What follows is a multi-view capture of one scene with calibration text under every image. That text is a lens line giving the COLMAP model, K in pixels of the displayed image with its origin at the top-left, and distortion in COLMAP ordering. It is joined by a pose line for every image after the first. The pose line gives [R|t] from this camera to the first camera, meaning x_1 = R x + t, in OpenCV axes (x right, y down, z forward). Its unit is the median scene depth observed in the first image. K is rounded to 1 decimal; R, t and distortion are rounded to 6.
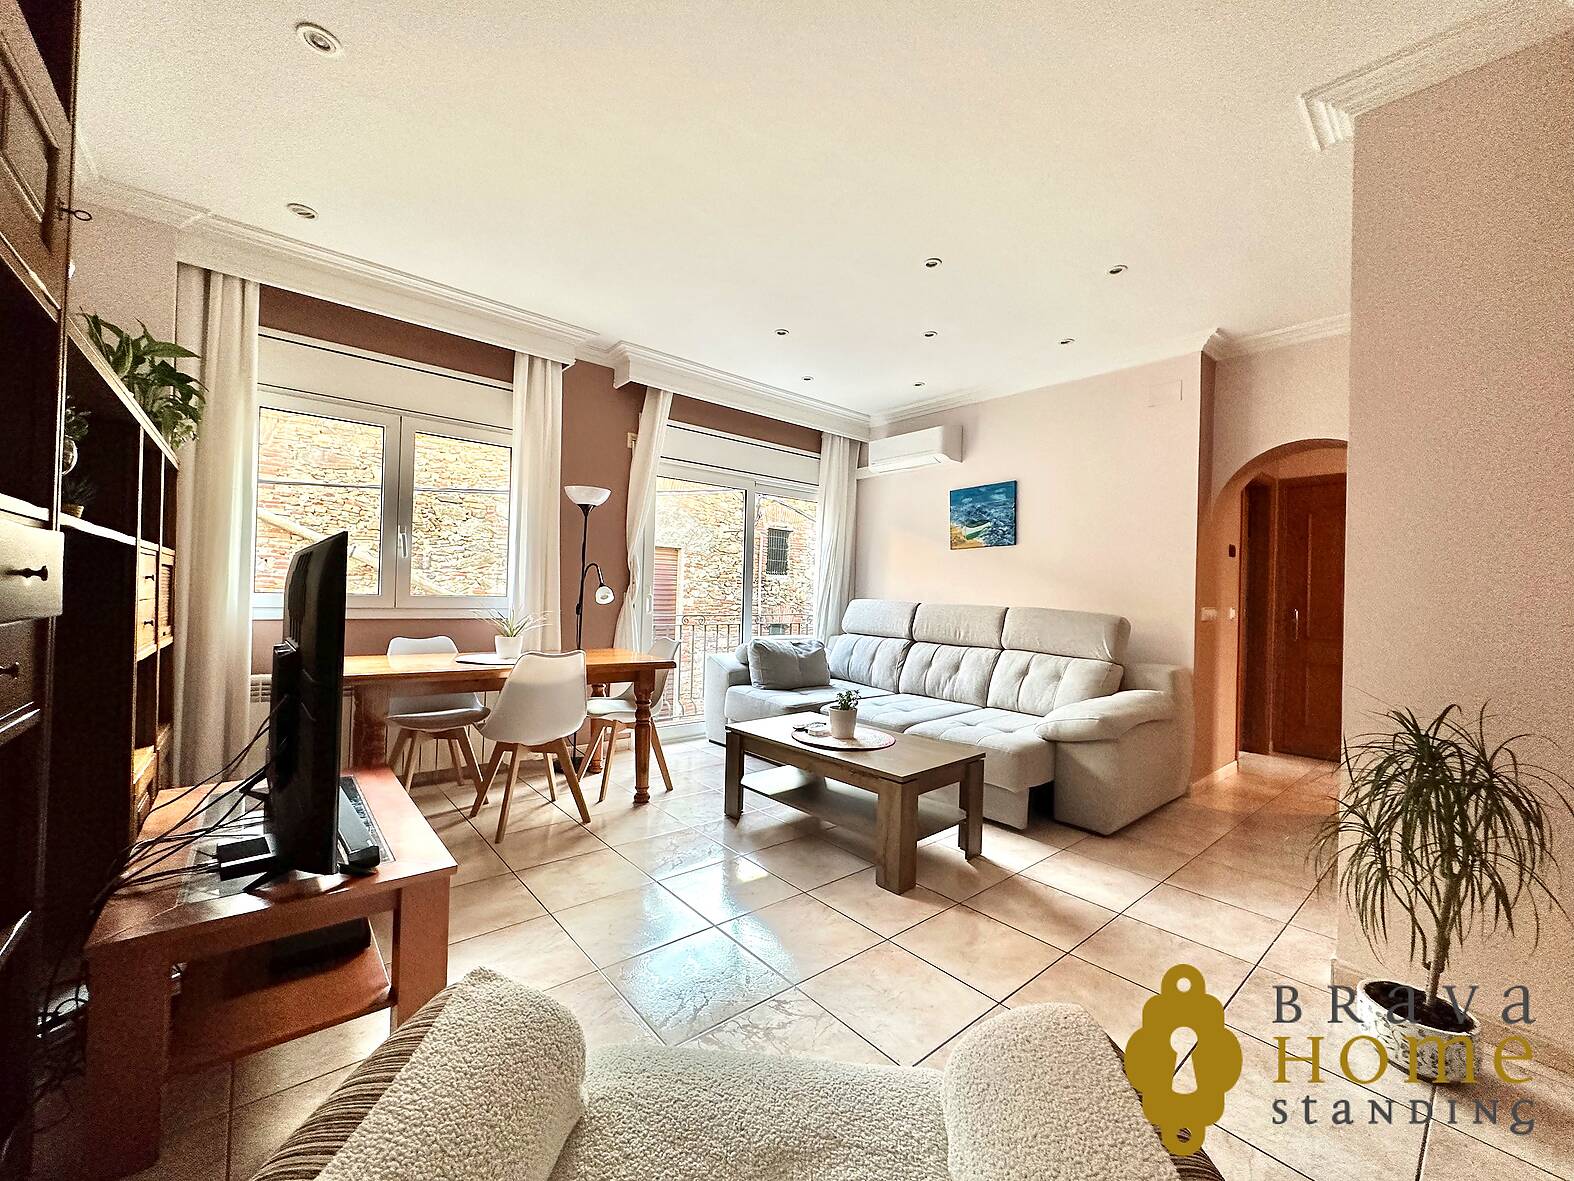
lens RADIAL K [[623.1, 0, 784.8], [0, 623.1, 588.4], [0, 0, 1]] dist [-0.002750, 0.000178]
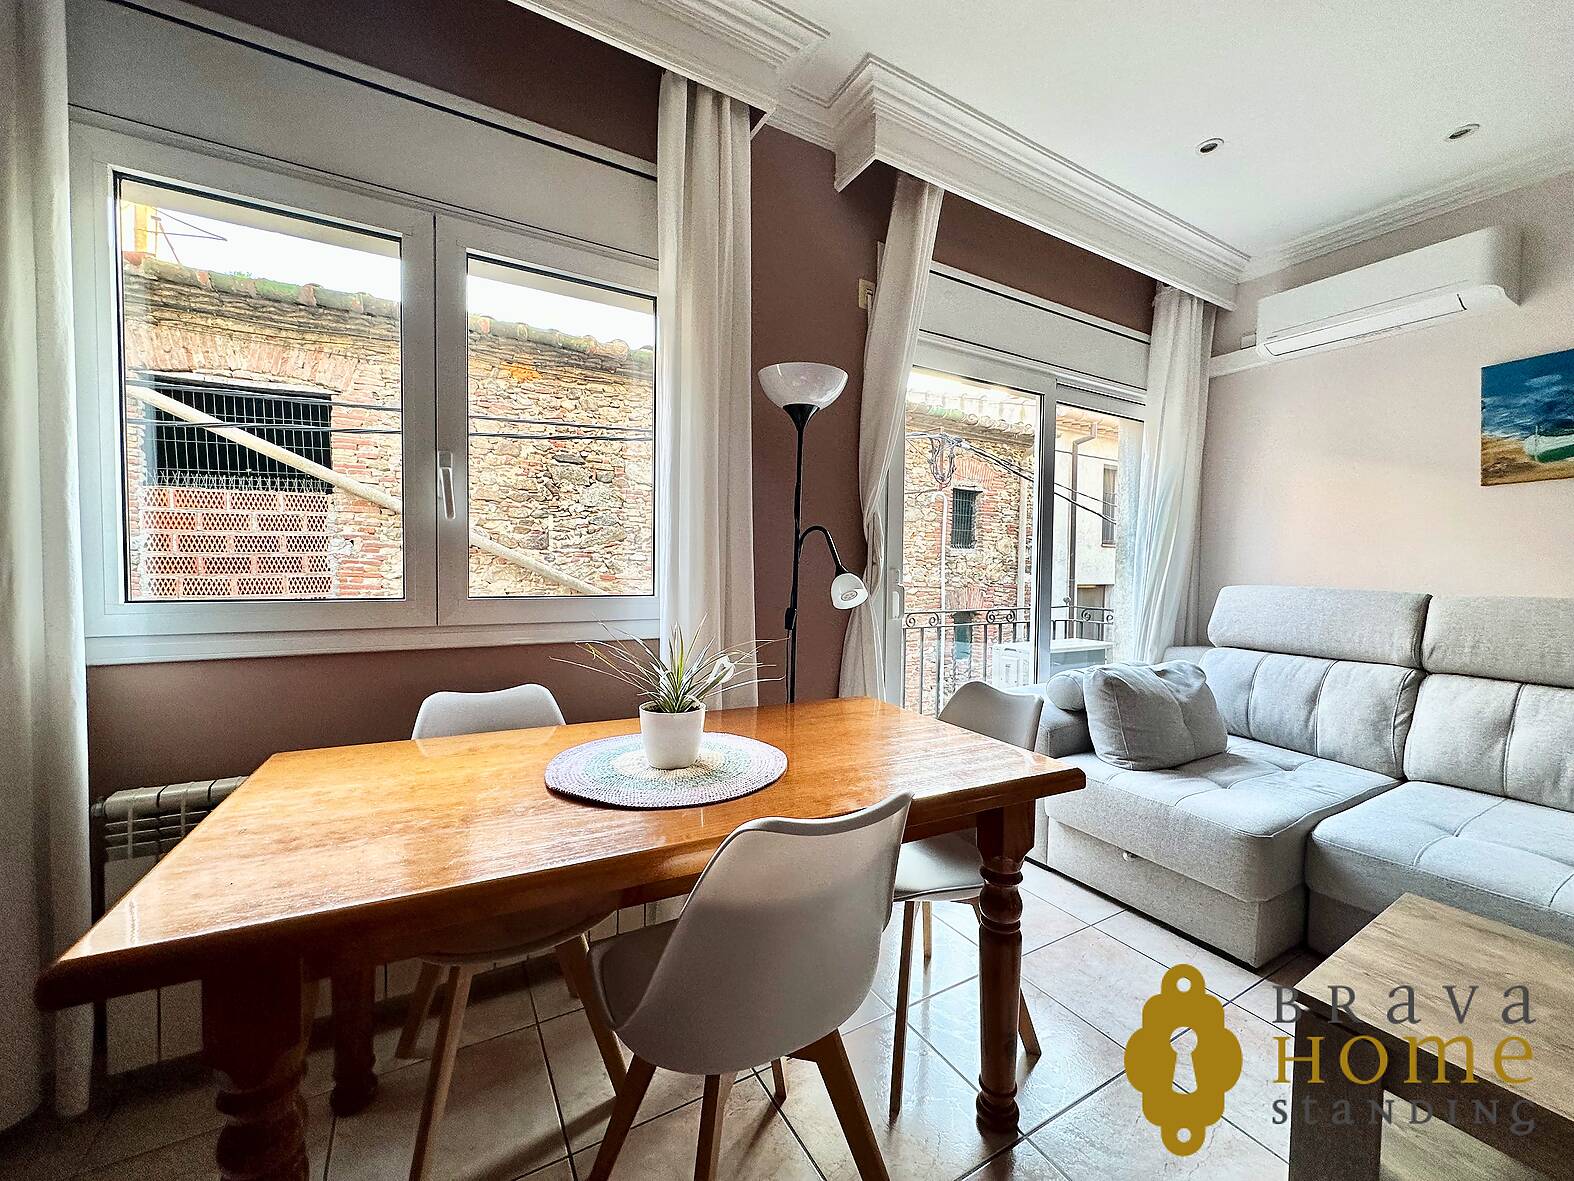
lens RADIAL K [[623.1, 0, 786.3], [0, 623.1, 588.1], [0, 0, 1]] dist [-0.002750, 0.000178]
pose [[0.983571, -0.009320, -0.180280, -0.202745], [0.015998, 0.999237, 0.035626, -0.007535], [0.179811, -0.037925, 0.982970, 0.425129]]
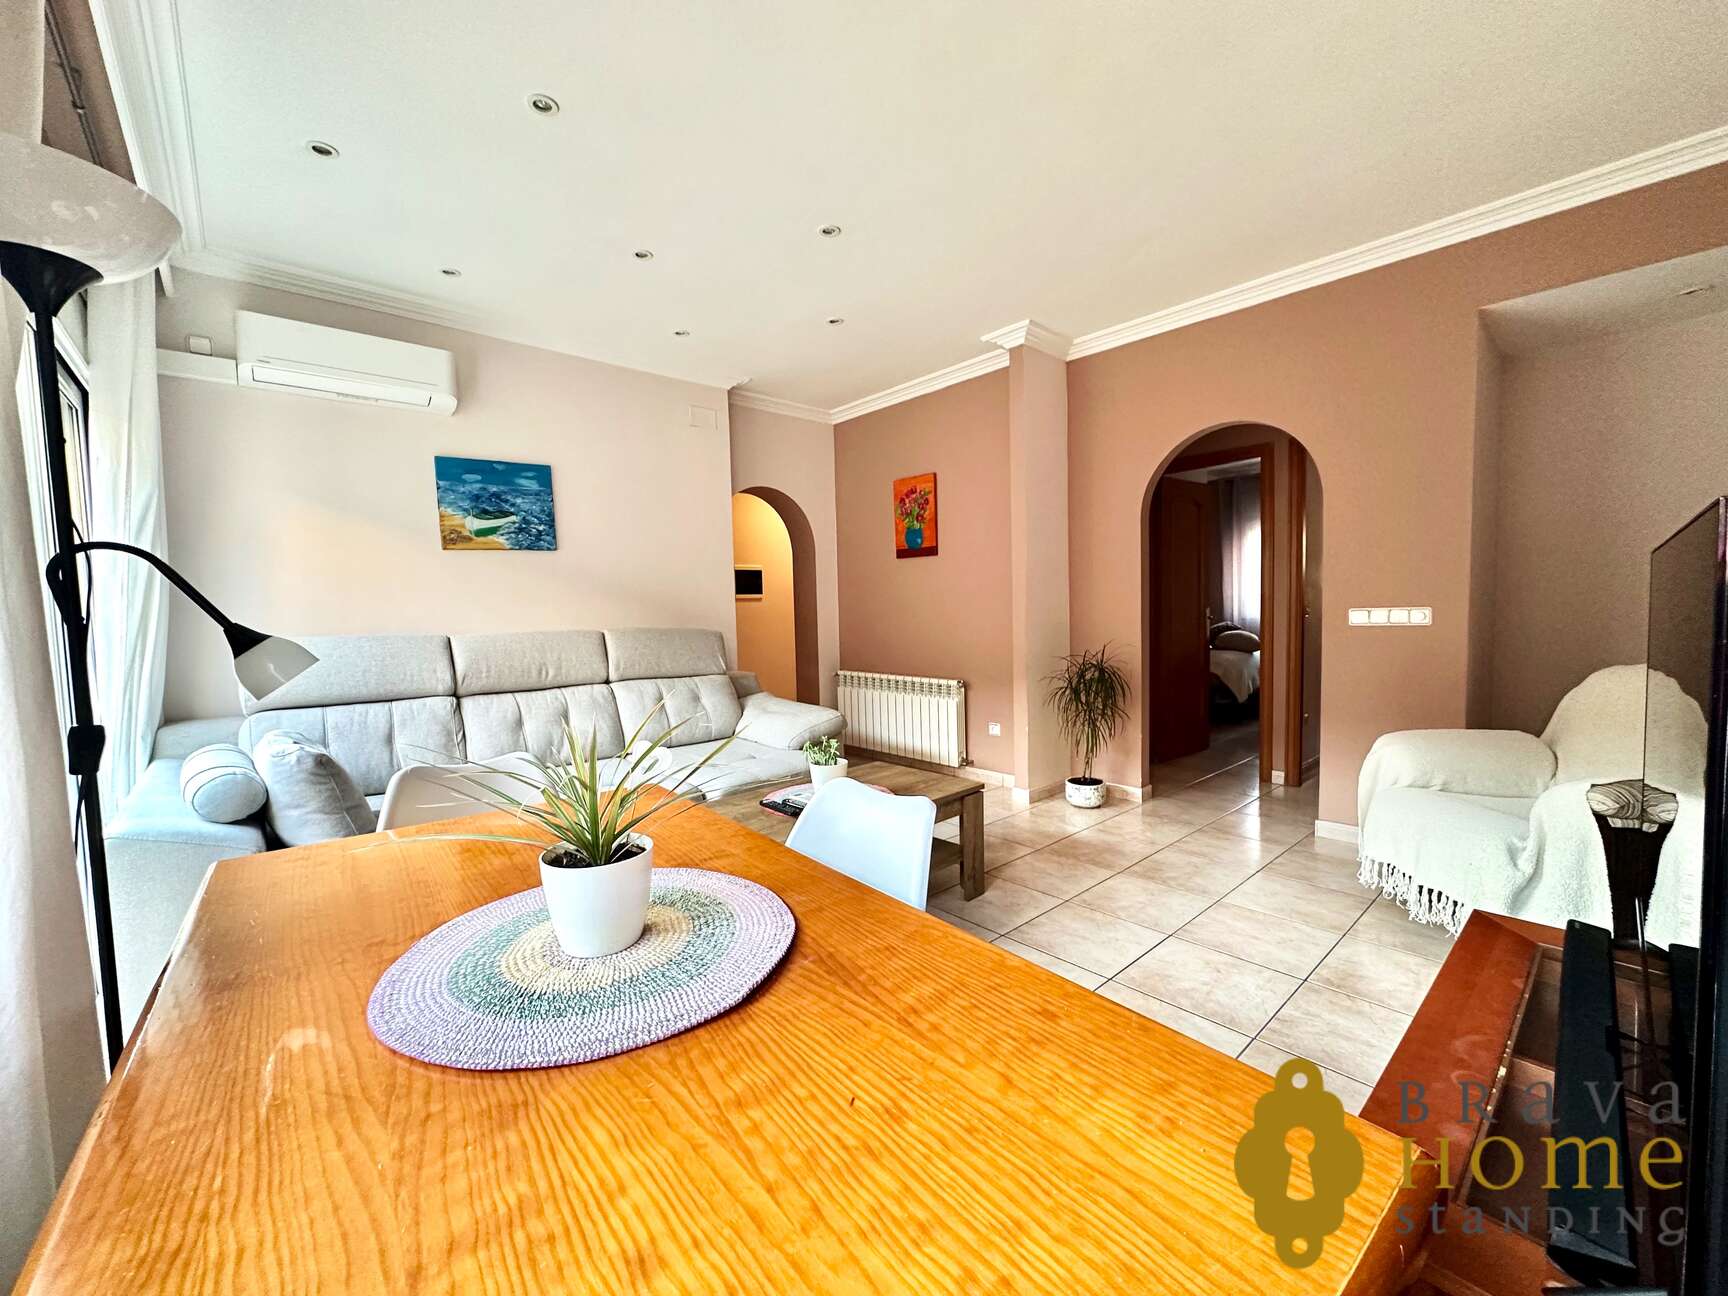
lens RADIAL K [[684.0, 0, 871.2], [0, 684.0, 651.6], [0, 0, 1]] dist [-0.002750, 0.000178]
pose [[-0.024824, -0.092094, 0.995441, -0.476527], [0.017896, 0.995547, 0.092550, -0.015572], [-0.999532, 0.020112, -0.023066, 0.603862]]
